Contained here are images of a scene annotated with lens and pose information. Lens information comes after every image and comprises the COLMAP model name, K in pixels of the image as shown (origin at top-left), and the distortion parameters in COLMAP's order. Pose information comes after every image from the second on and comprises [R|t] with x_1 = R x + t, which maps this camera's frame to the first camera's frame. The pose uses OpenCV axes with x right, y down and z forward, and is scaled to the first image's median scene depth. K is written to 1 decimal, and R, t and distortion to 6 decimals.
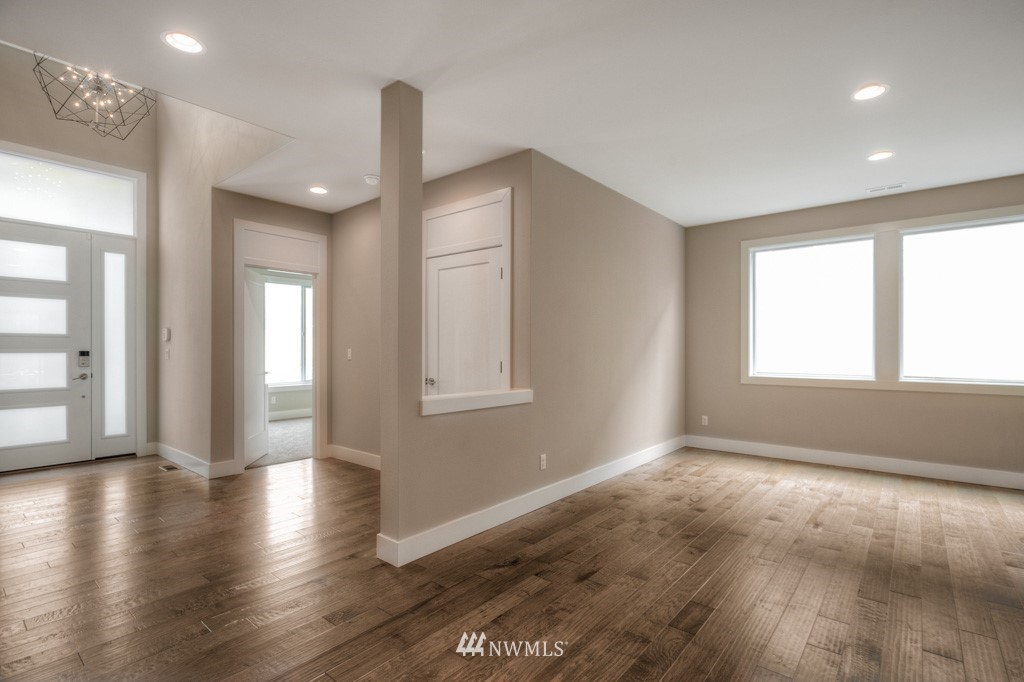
lens RADIAL K [[492.8, 0, 511.4], [0, 492.8, 343.0], [0, 0, 1]] dist [-0.002840, -0.000430]
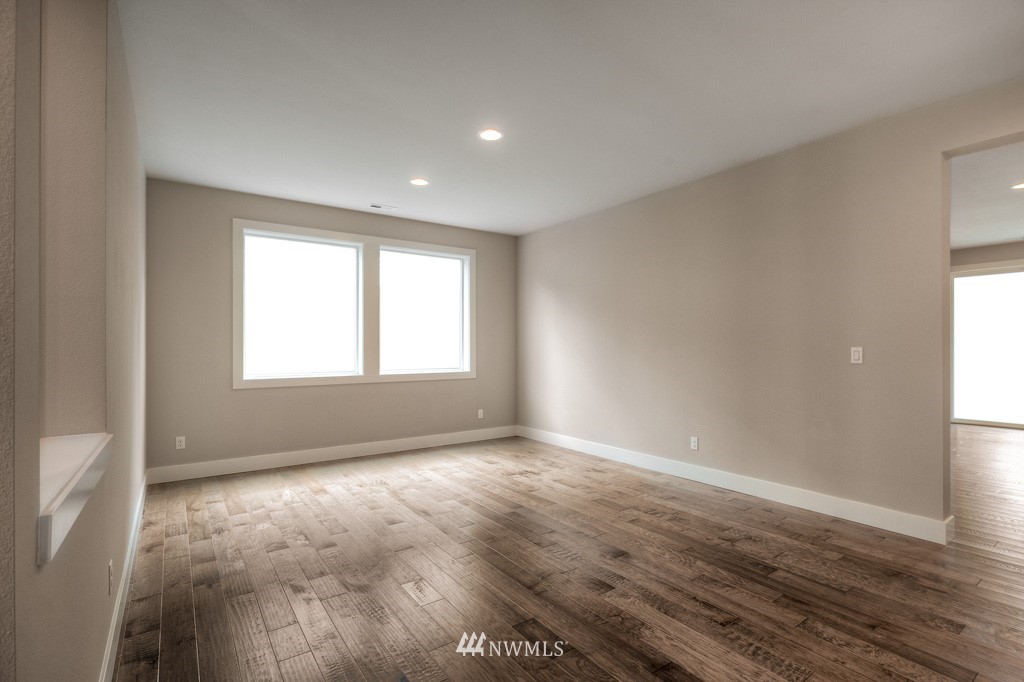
lens RADIAL K [[492.8, 0, 511.5], [0, 492.8, 344.7], [0, 0, 1]] dist [-0.002840, -0.000430]
pose [[0.240006, -0.000054, 0.970771, -0.328433], [-0.010276, 0.999944, 0.002596, 0.000857], [-0.970717, -0.010599, 0.239992, 0.499540]]
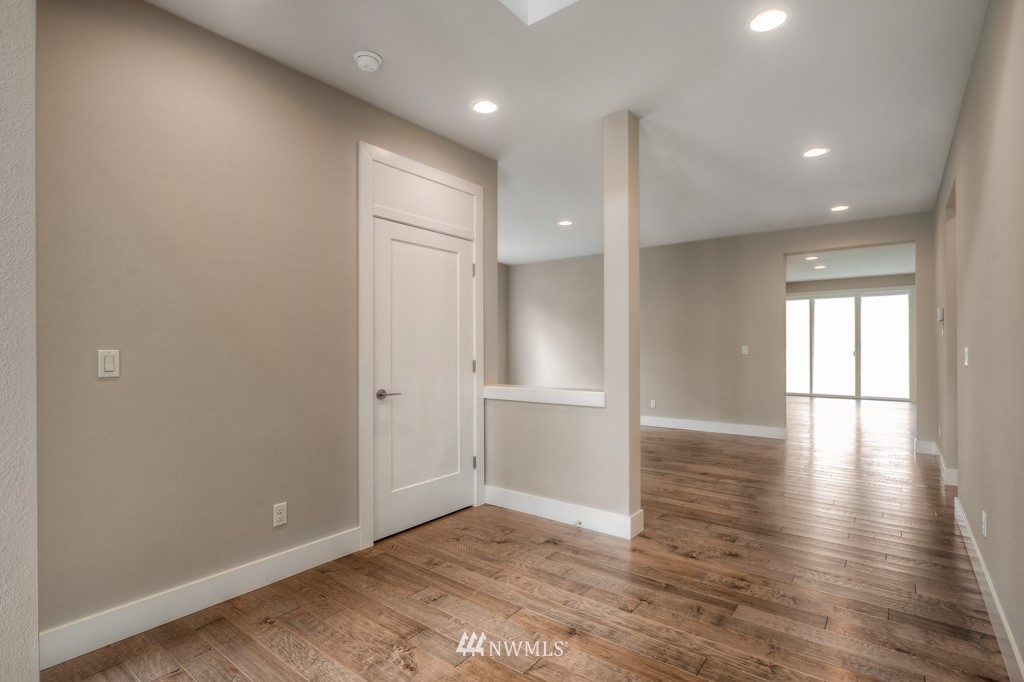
lens RADIAL K [[492.8, 0, 514.5], [0, 492.8, 341.8], [0, 0, 1]] dist [-0.002840, -0.000430]
pose [[-0.039181, 0.008025, 0.999200, -1.044603], [-0.009074, 0.999924, -0.008387, 0.007976], [-0.999191, -0.009395, -0.039105, 1.005312]]
